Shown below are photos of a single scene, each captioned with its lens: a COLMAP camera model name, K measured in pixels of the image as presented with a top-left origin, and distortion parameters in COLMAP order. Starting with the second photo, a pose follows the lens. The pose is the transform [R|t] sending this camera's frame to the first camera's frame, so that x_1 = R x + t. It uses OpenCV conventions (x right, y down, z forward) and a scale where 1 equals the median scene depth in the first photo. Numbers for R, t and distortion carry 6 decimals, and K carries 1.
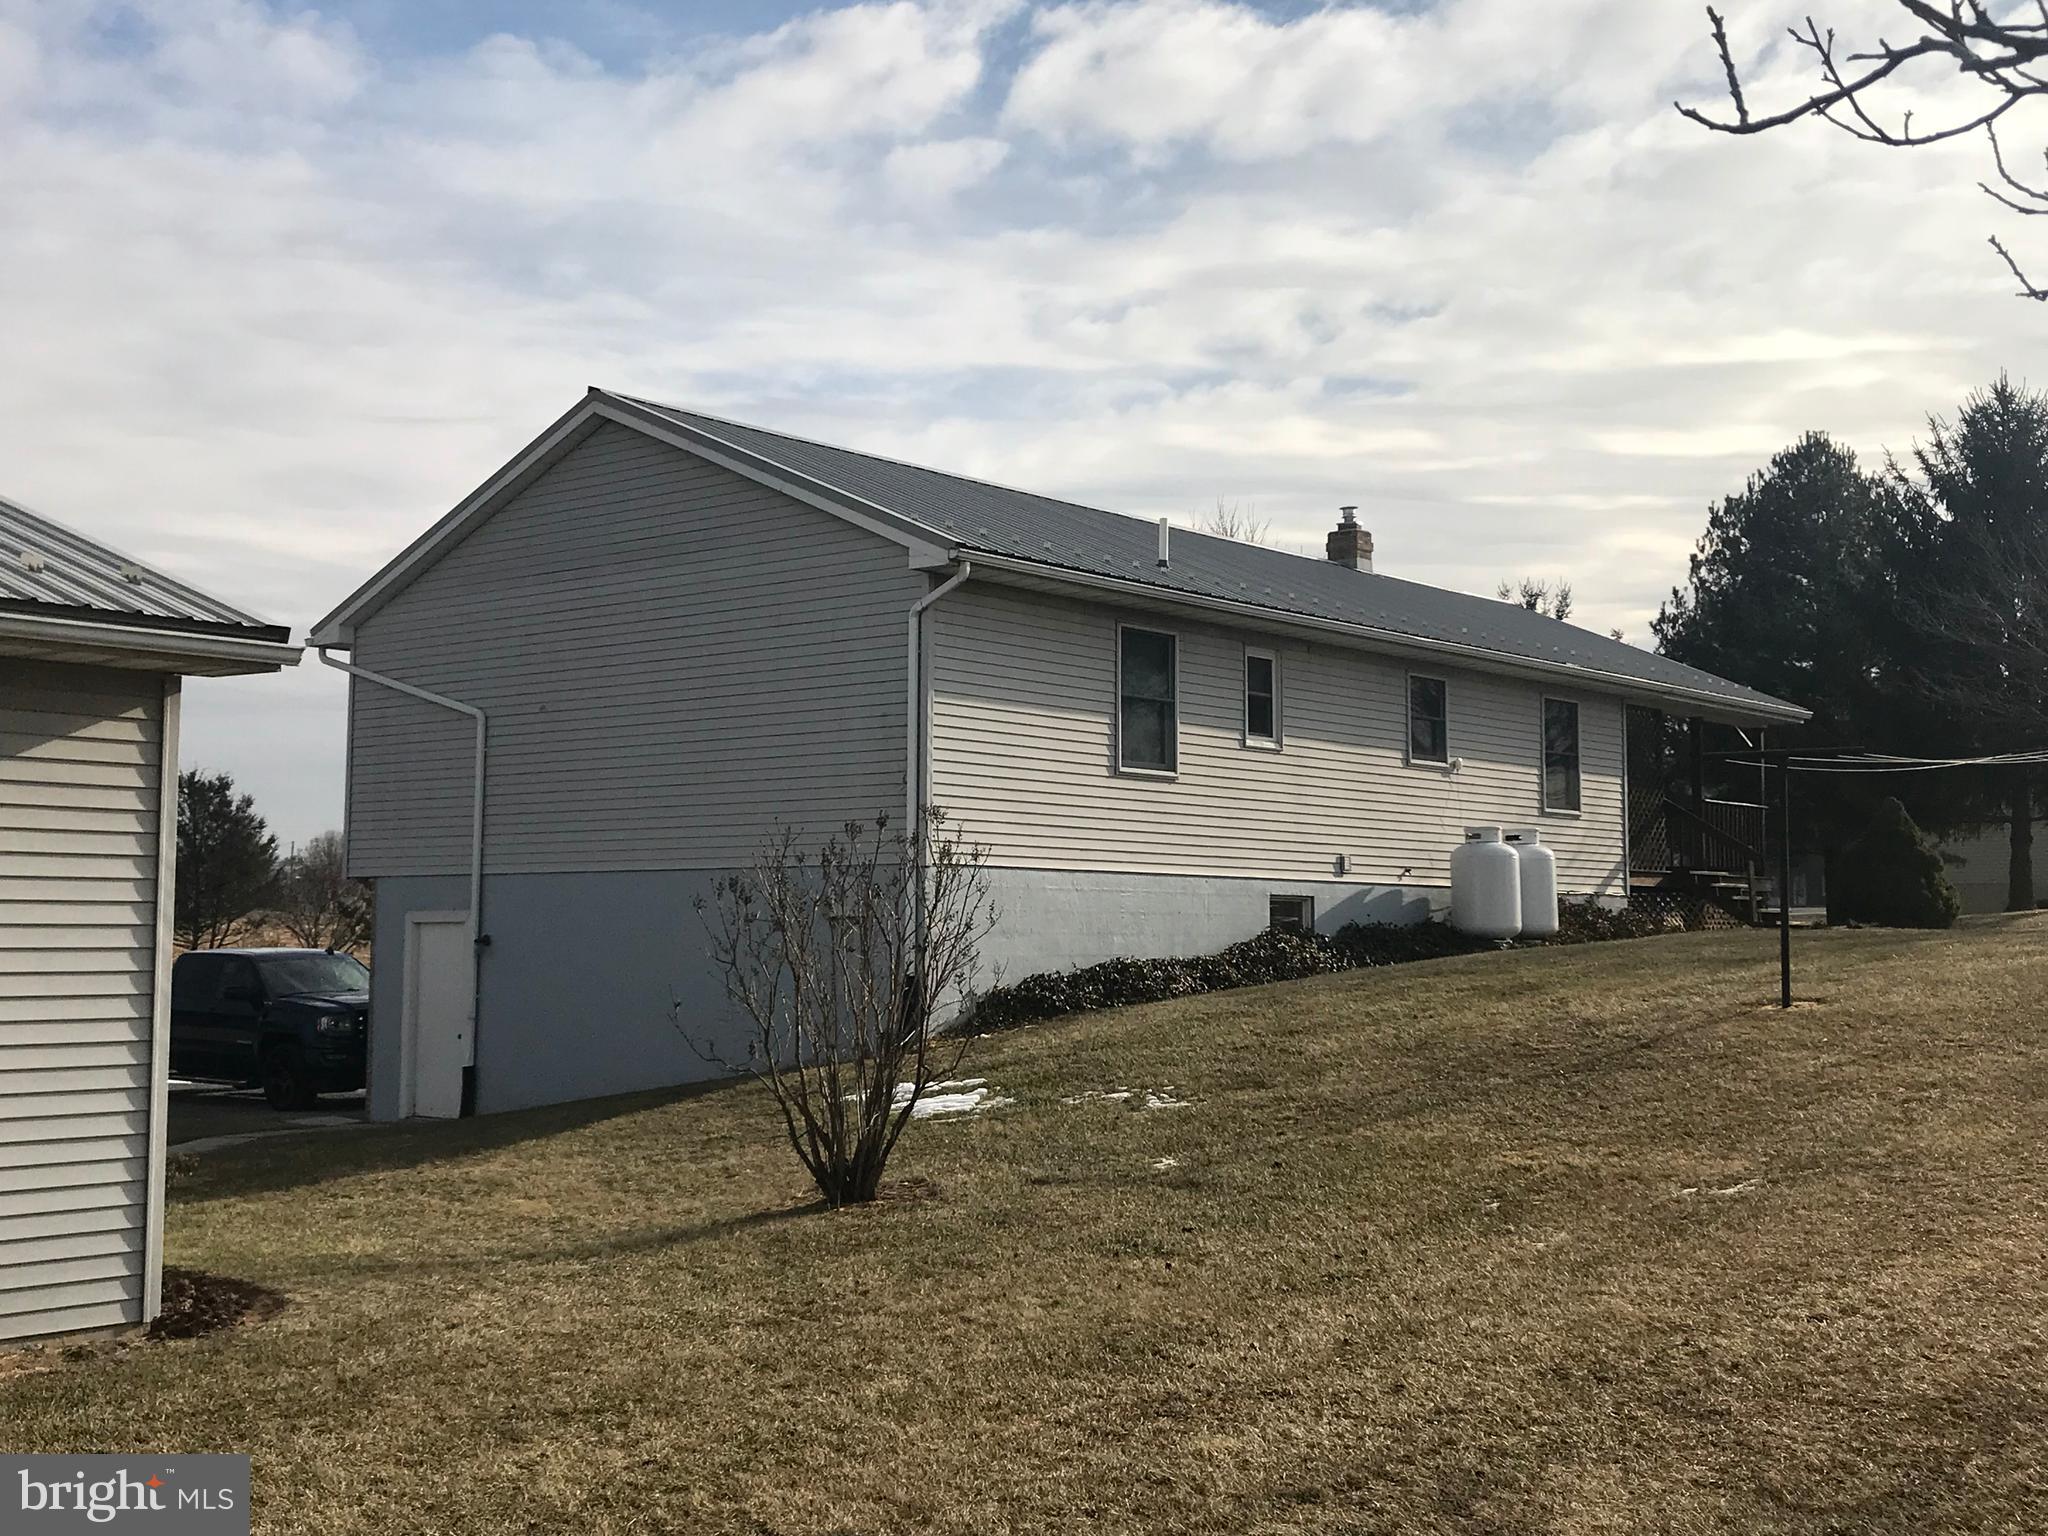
lens RADIAL K [[2341.5, 0, 1024.9], [0, 2341.5, 764.8], [0, 0, 1]] dist [-0.089199, 0.000000]
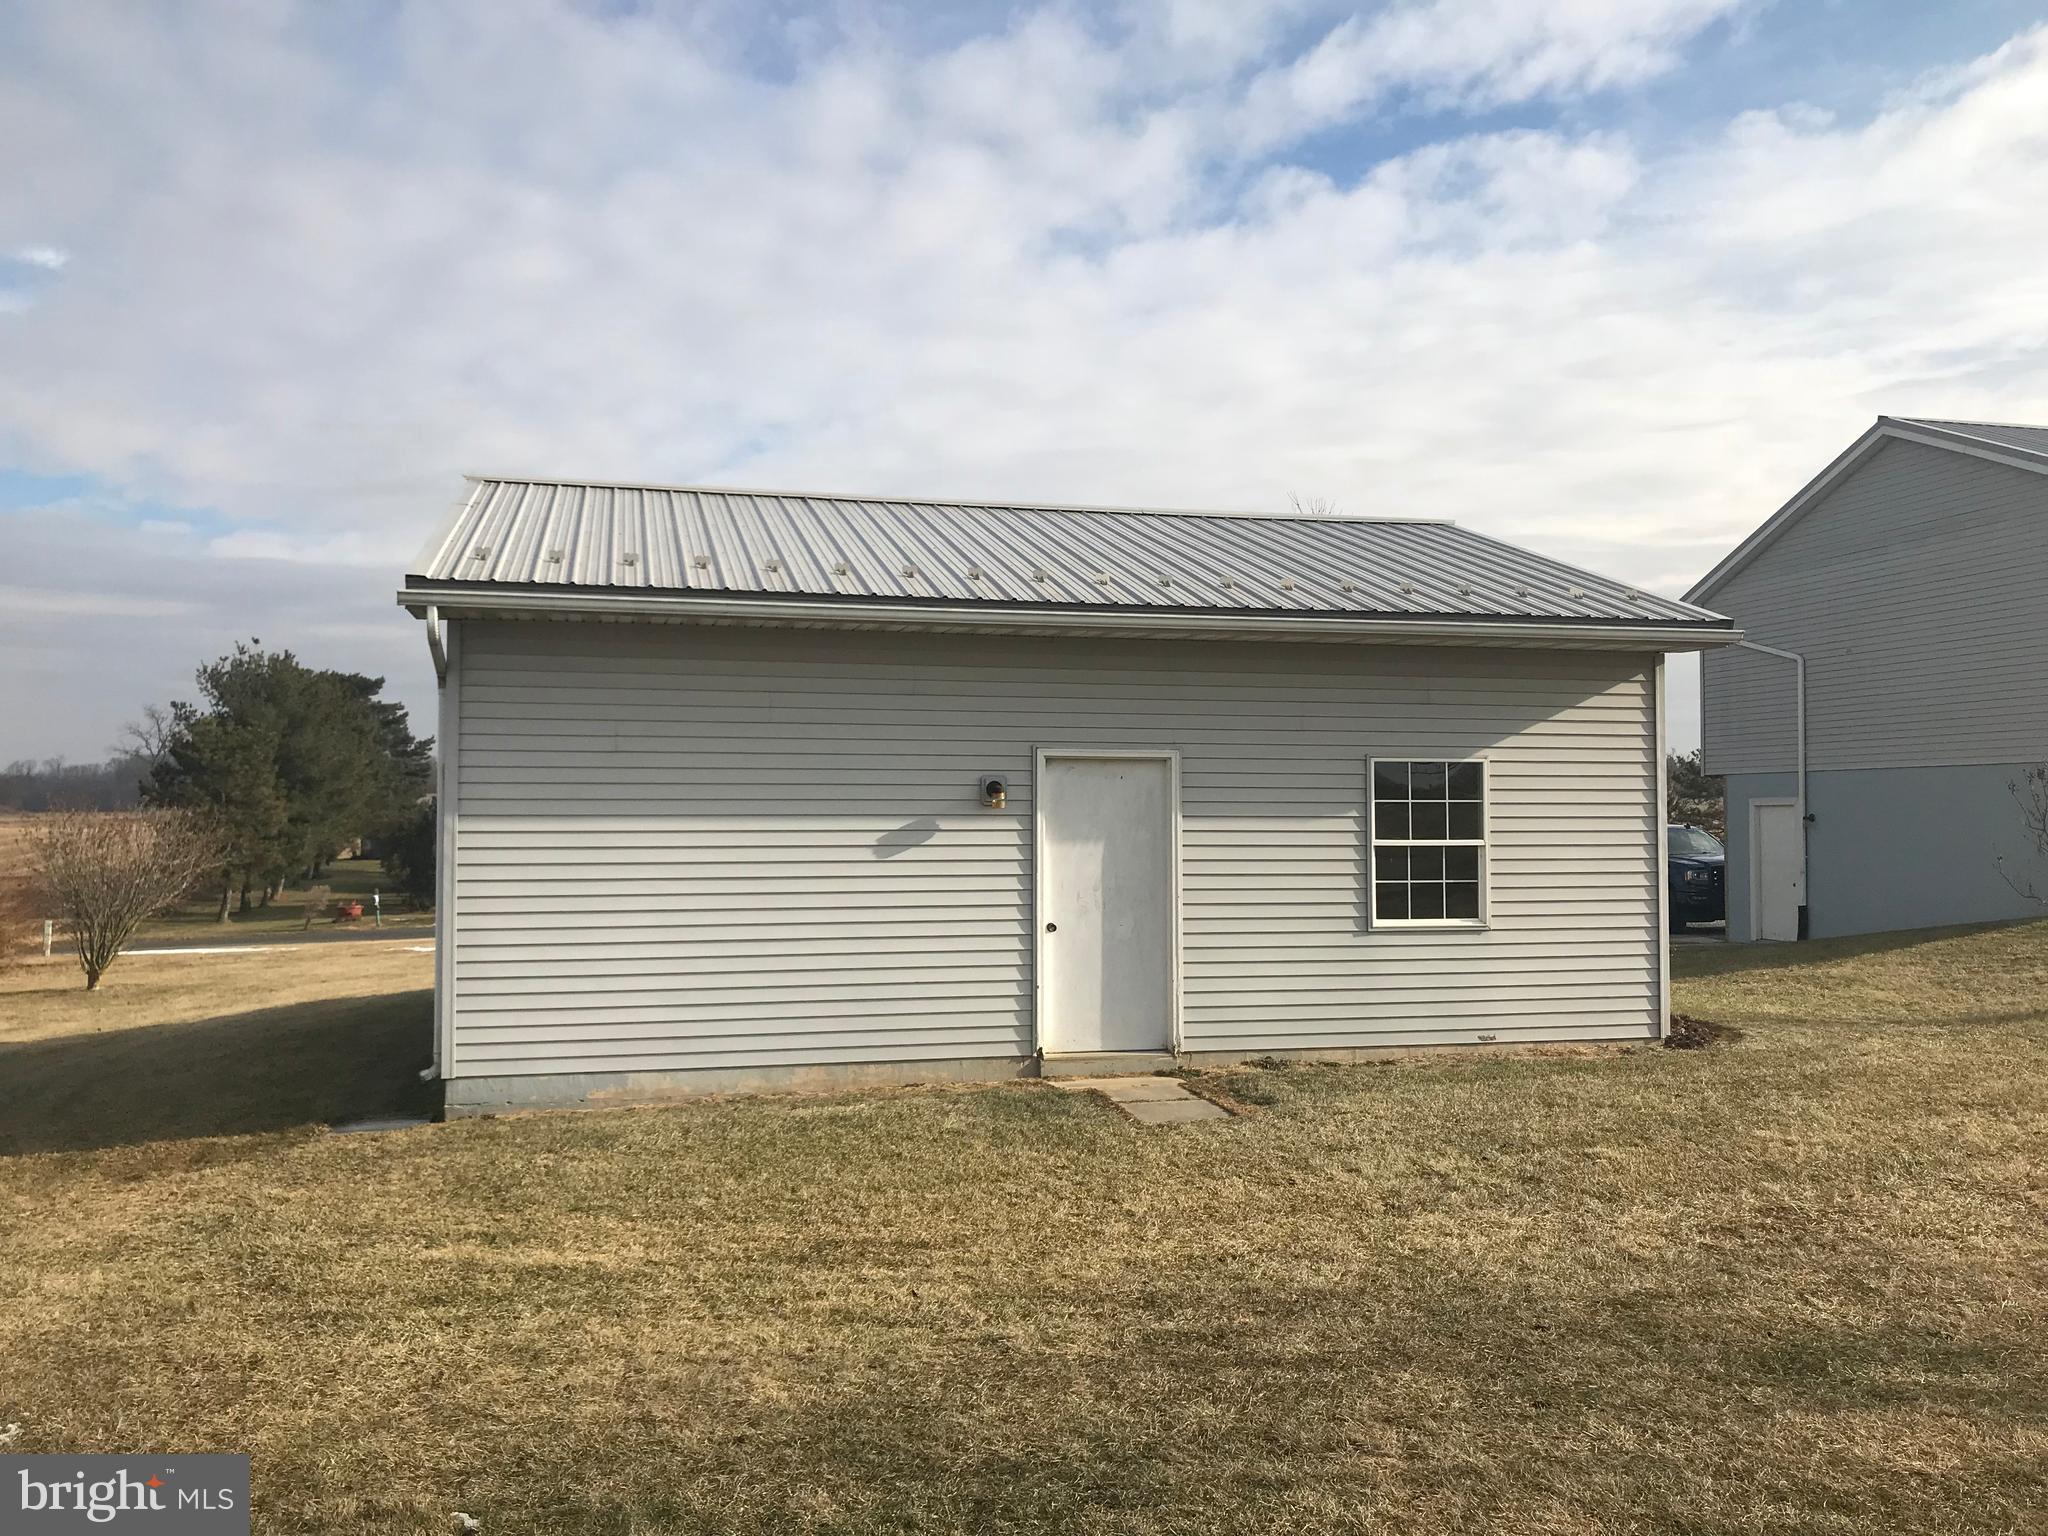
lens RADIAL K [[1691.8, 0, 1011.7], [0, 1691.8, 777.9], [0, 0, 1]] dist [0.037449, -0.024822]
pose [[0.804642, -0.016756, -0.593523, -0.011606], [0.045613, 0.998392, 0.033652, -0.006949], [0.592005, -0.054150, 0.804113, -0.153918]]
